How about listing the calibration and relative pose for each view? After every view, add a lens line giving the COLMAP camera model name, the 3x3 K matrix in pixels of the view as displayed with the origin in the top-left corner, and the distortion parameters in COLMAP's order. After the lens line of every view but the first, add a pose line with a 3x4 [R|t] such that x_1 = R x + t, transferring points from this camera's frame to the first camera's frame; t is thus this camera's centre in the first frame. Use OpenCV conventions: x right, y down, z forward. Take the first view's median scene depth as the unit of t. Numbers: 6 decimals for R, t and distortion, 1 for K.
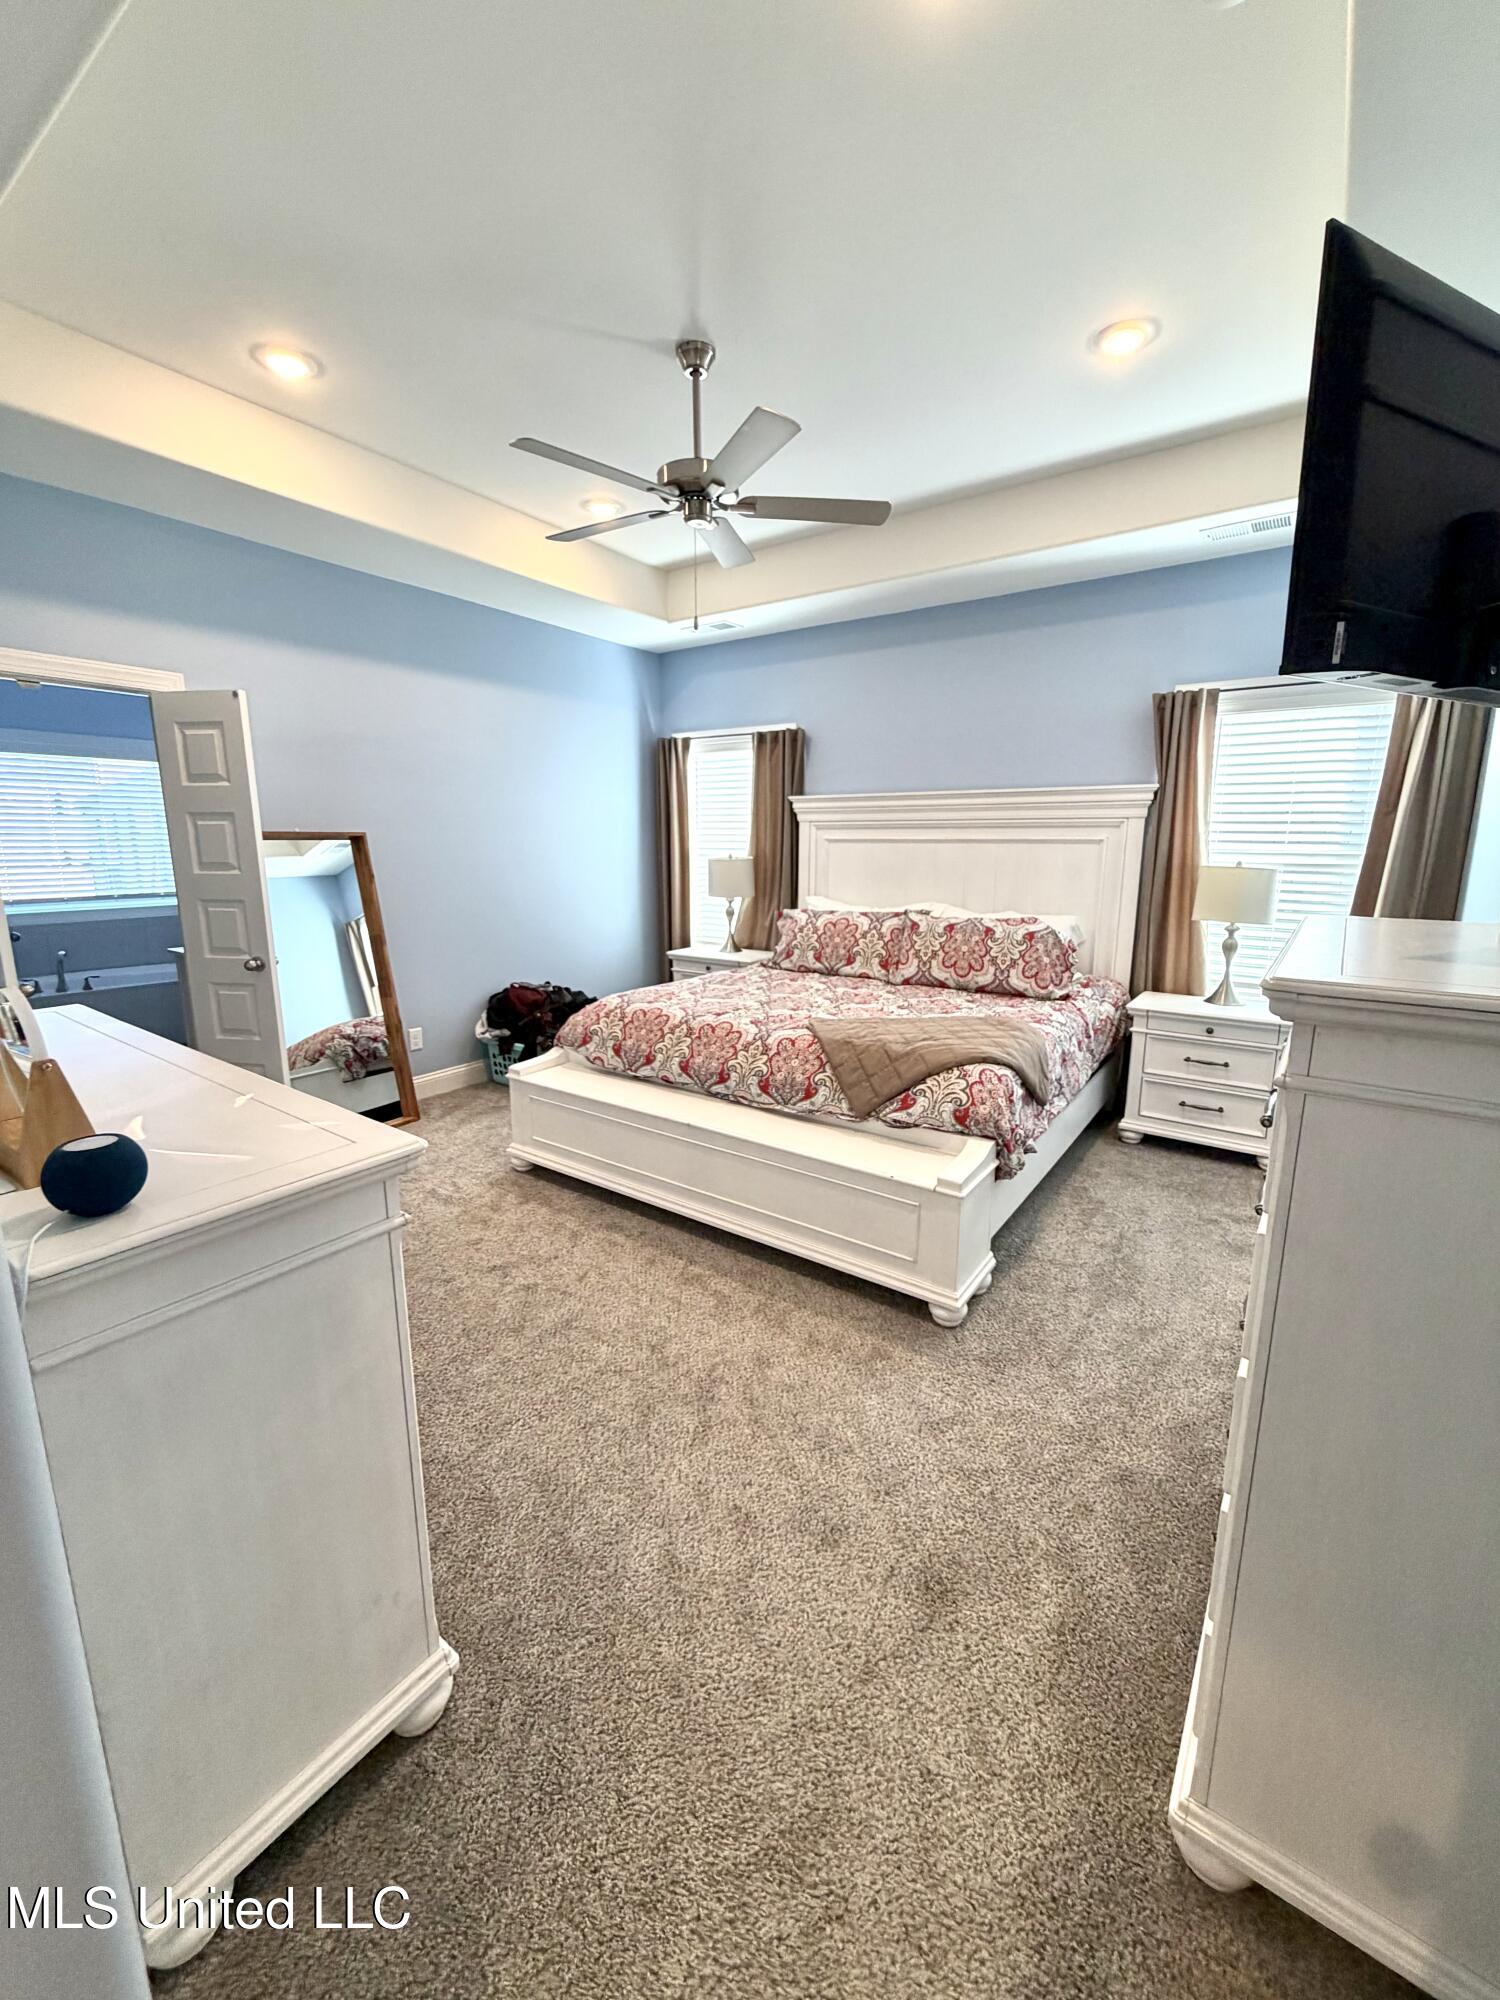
lens RADIAL K [[794.8, 0, 749.3], [0, 794.8, 993.1], [0, 0, 1]] dist [-0.000496, -0.000031]
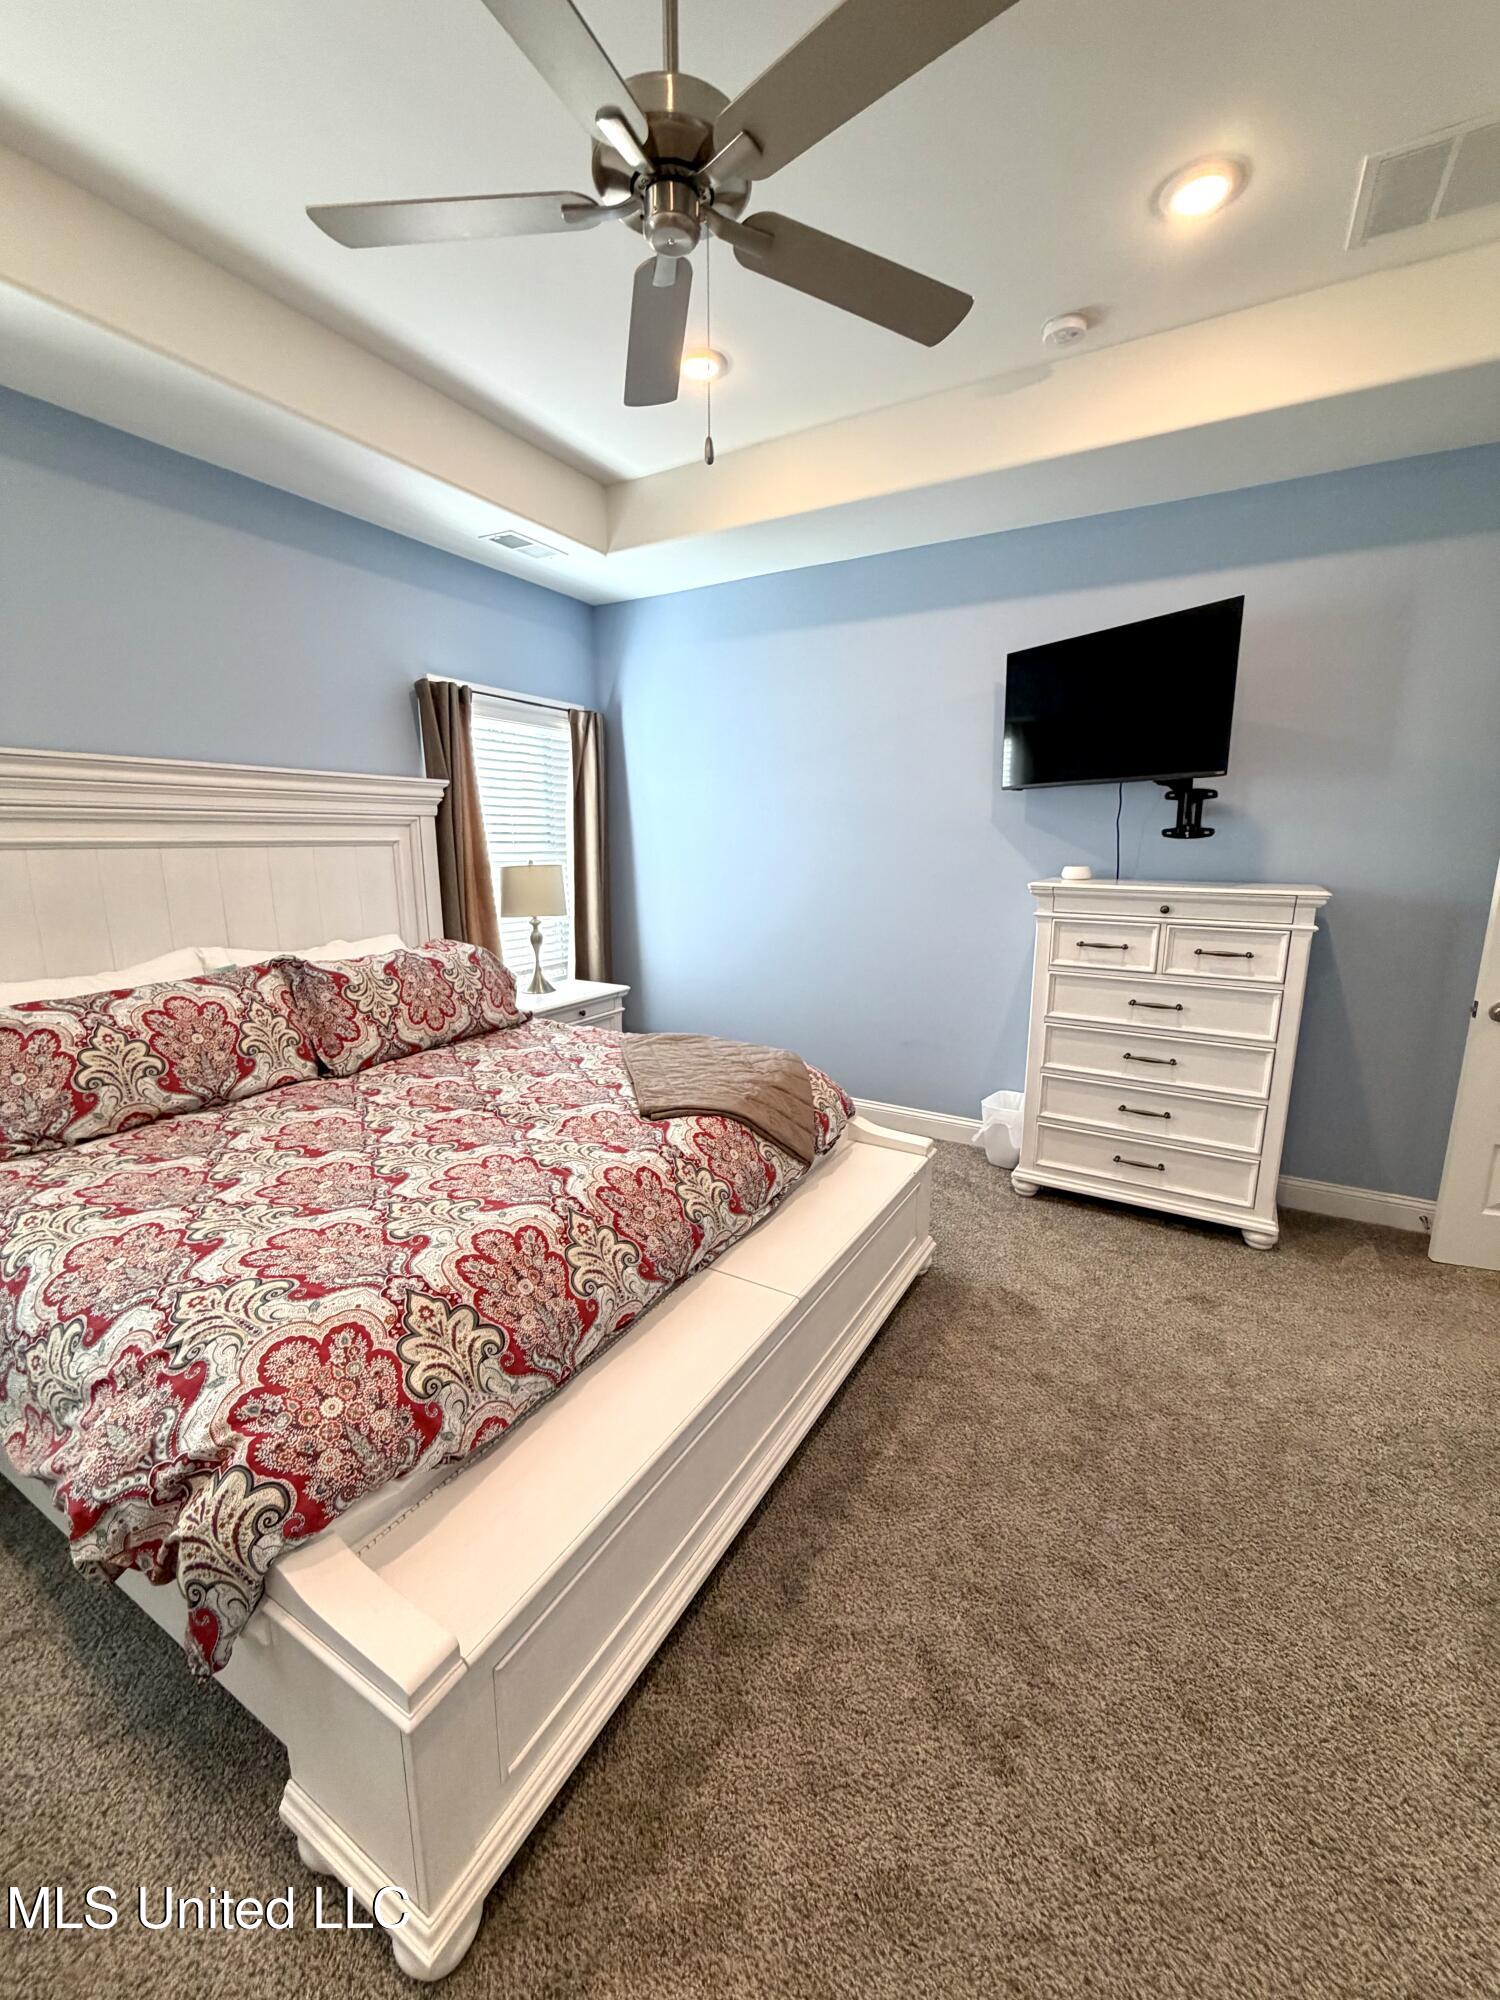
lens RADIAL K [[794.8, 0, 747.0], [0, 794.8, 999.0], [0, 0, 1]] dist [-0.000496, -0.000031]
pose [[-0.086999, -0.202841, 0.975339, -0.460125], [0.188155, 0.958085, 0.216036, -0.149933], [-0.978278, 0.202310, -0.045187, 0.736201]]
